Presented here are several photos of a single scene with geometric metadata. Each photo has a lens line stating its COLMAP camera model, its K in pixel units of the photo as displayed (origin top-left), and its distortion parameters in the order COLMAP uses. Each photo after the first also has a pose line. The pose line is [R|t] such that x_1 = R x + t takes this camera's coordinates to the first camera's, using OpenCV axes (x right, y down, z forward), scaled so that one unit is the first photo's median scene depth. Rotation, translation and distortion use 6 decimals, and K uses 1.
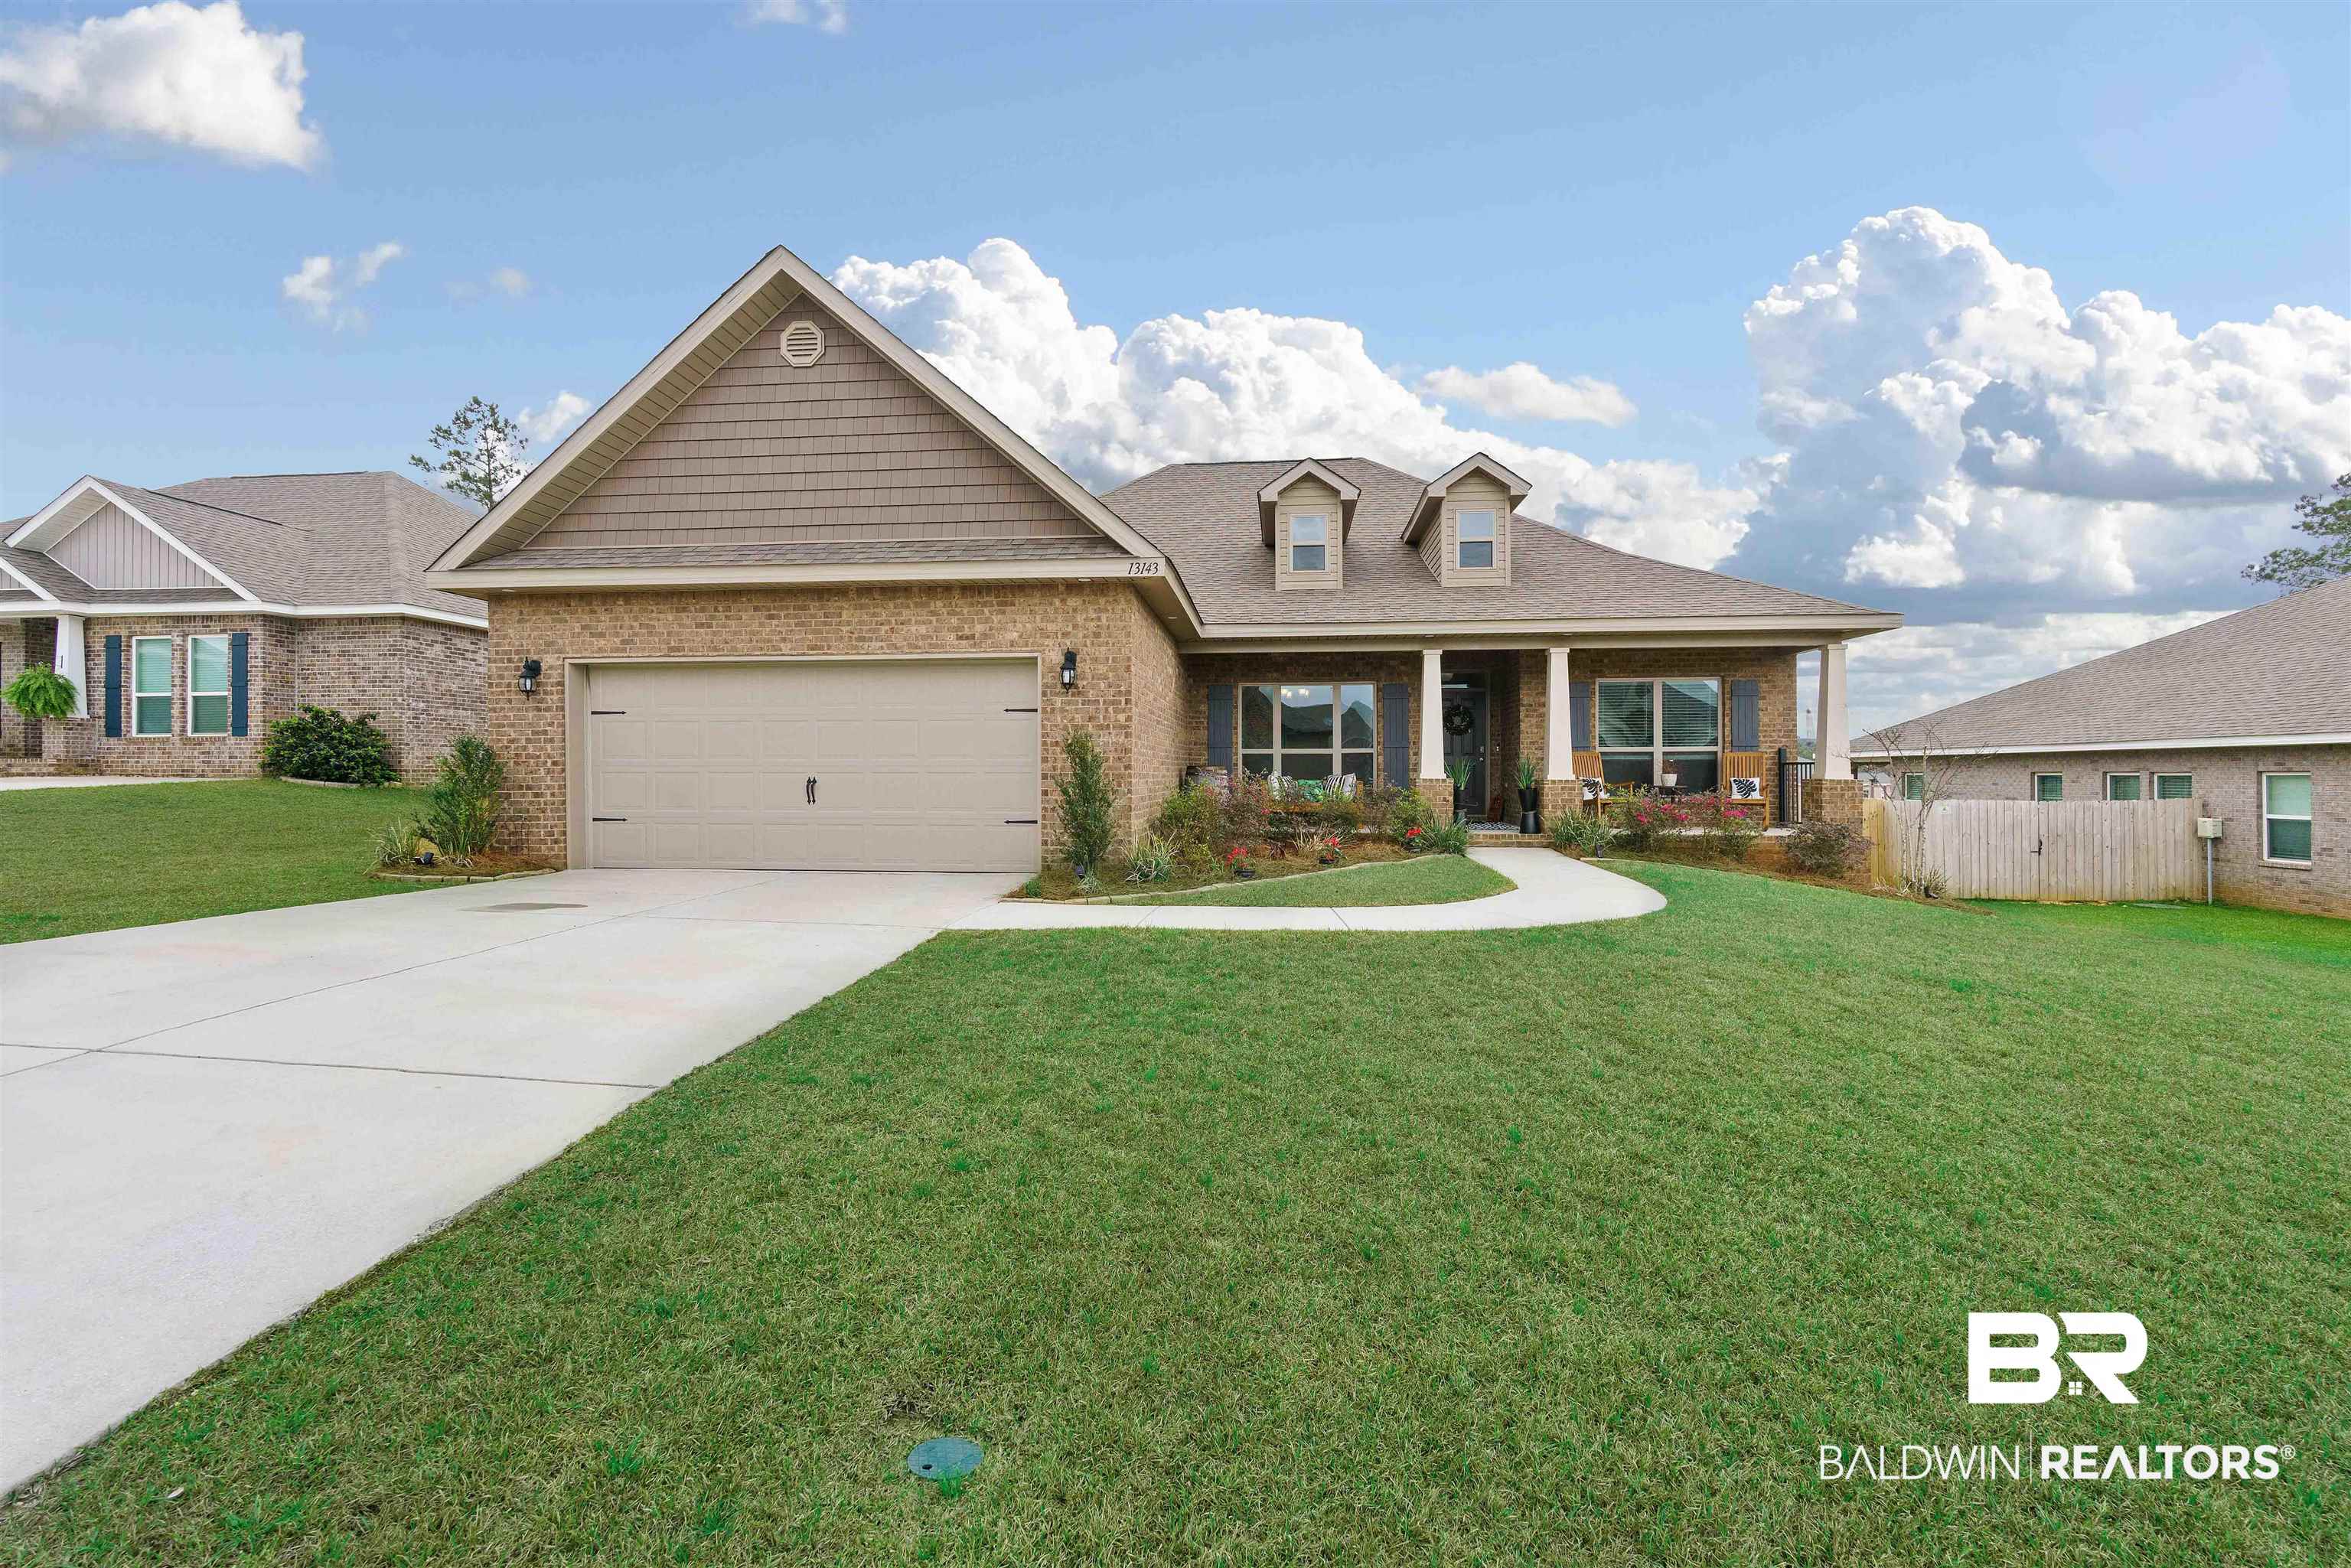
lens RADIAL K [[1027.2, 0, 1173.1], [0, 1027.2, 776.5], [0, 0, 1]] dist [-0.002009, -0.000283]
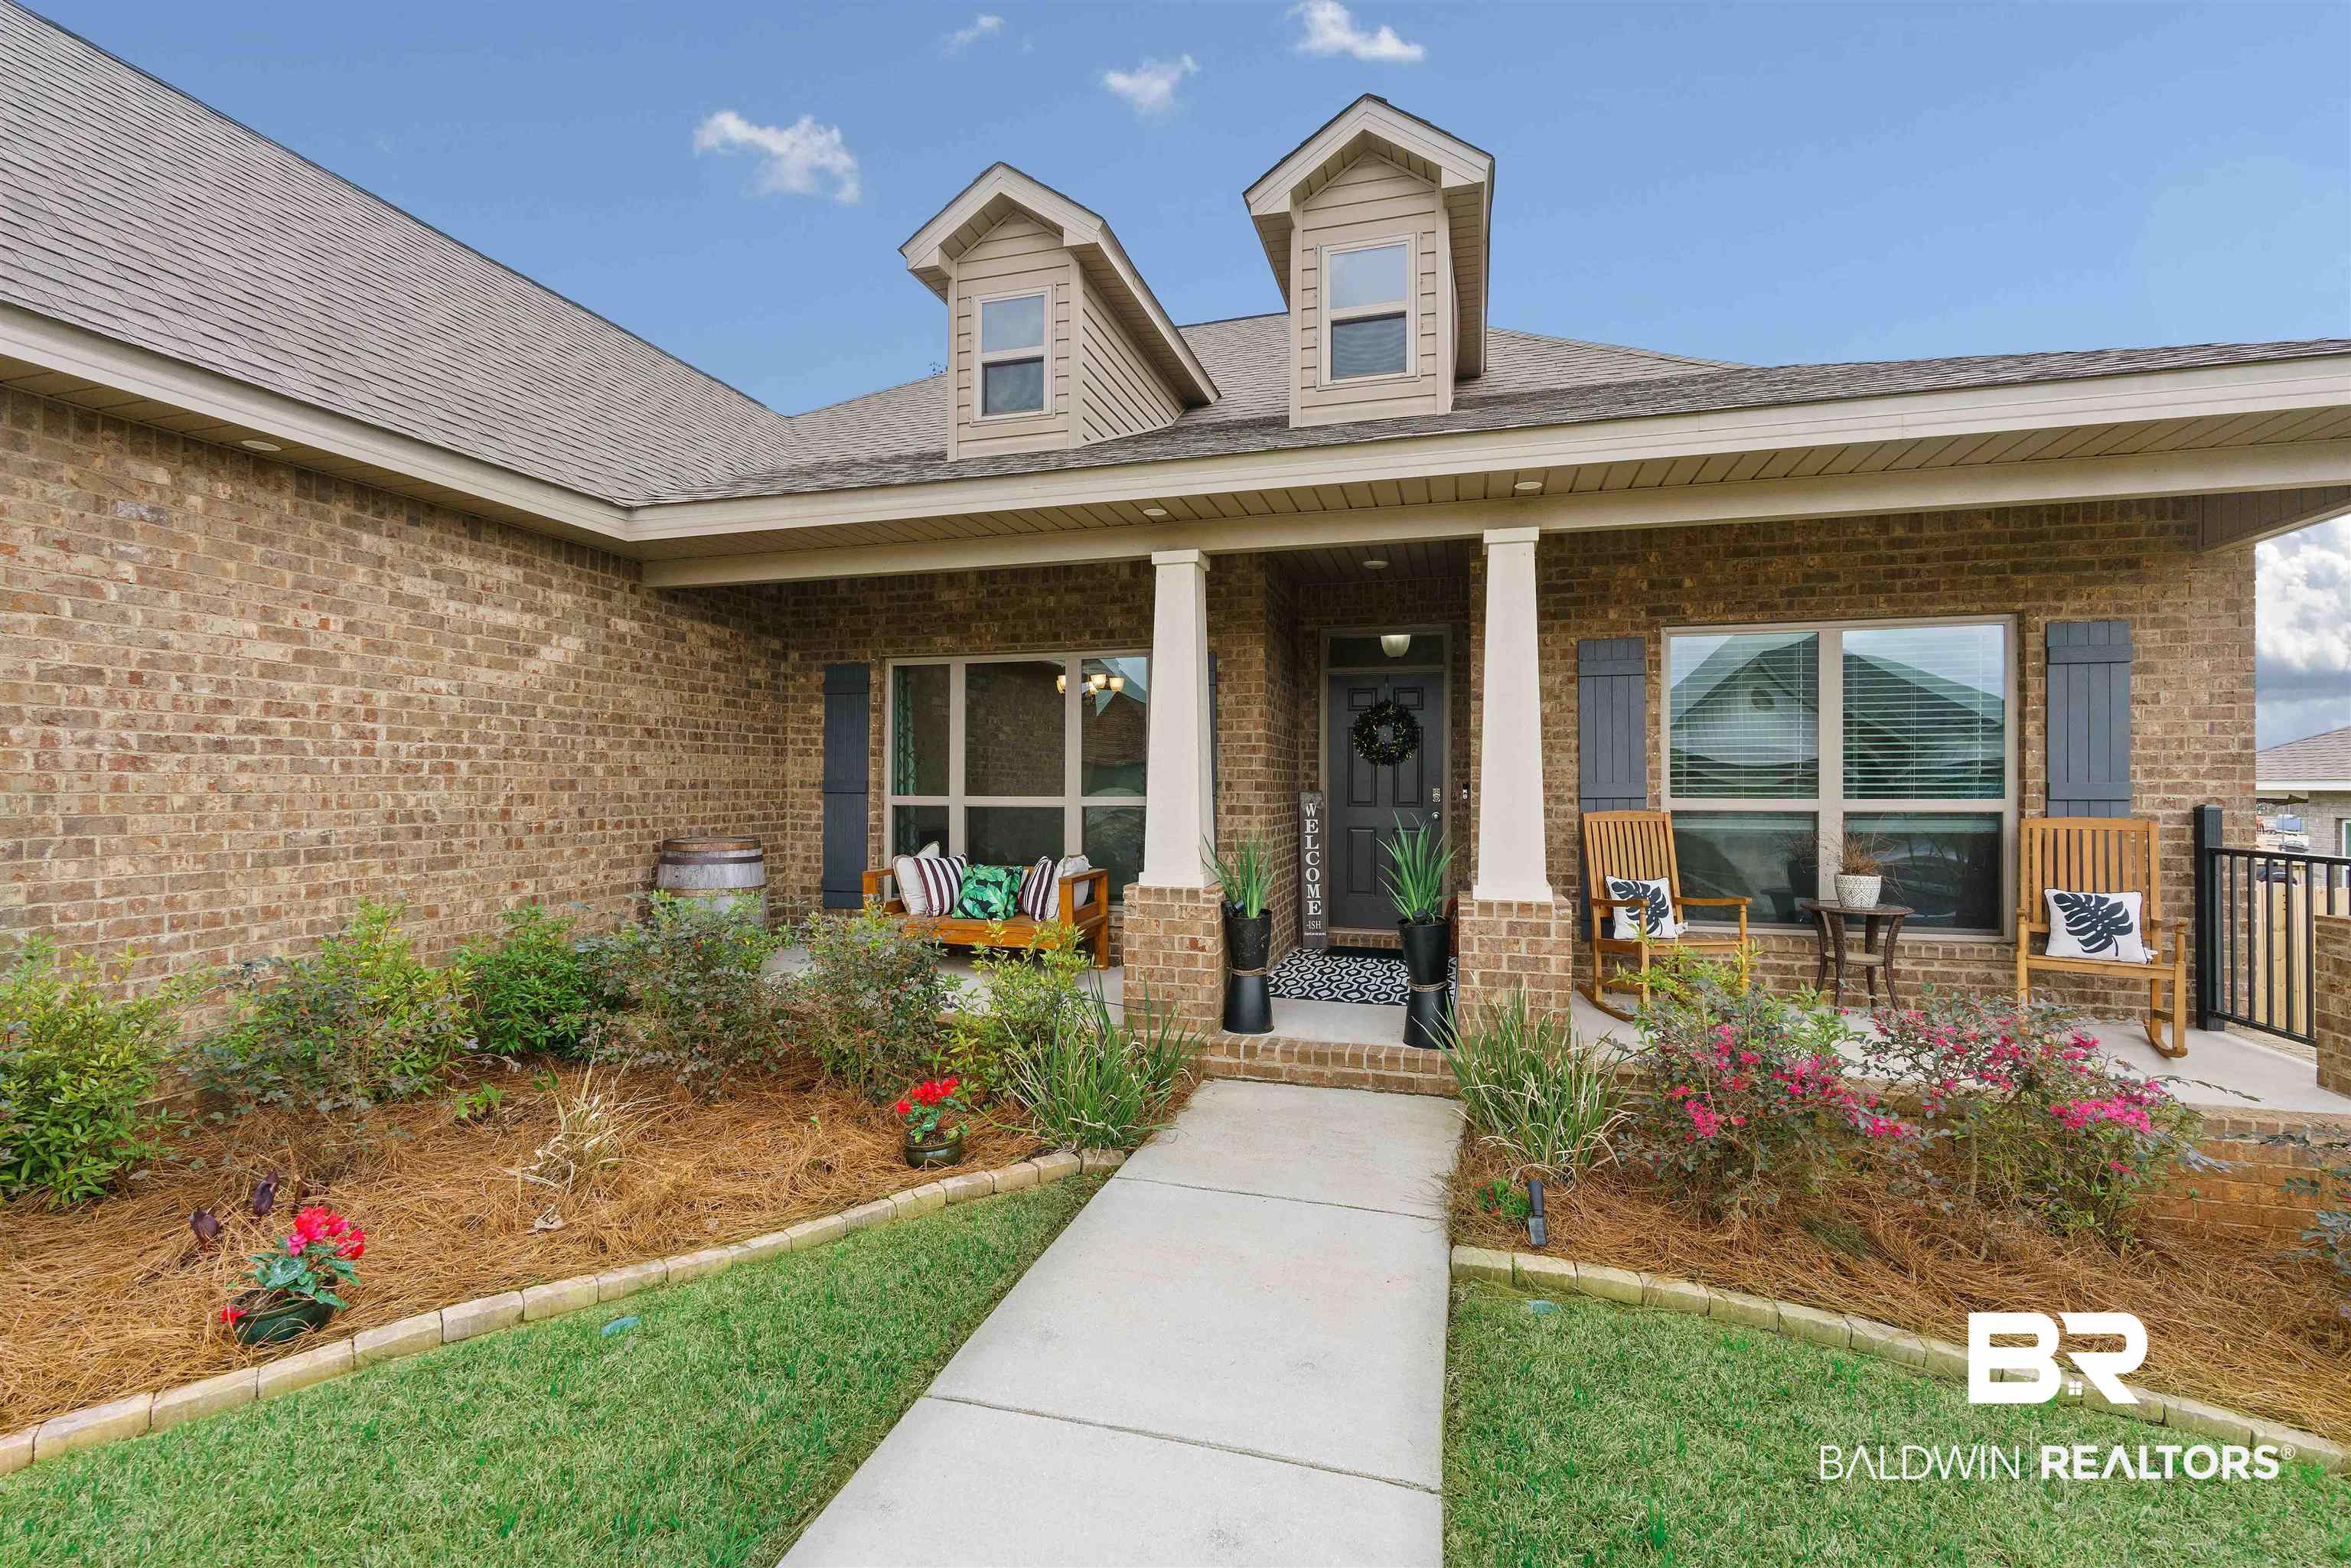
lens RADIAL K [[1027.2, 0, 1181.7], [0, 1027.2, 784.8], [0, 0, 1]] dist [-0.002009, -0.000283]
pose [[0.984269, 0.003618, -0.176639, 0.304446], [-0.004209, 0.999987, -0.002970, -0.032776], [0.176626, 0.003667, 0.984271, 0.585020]]
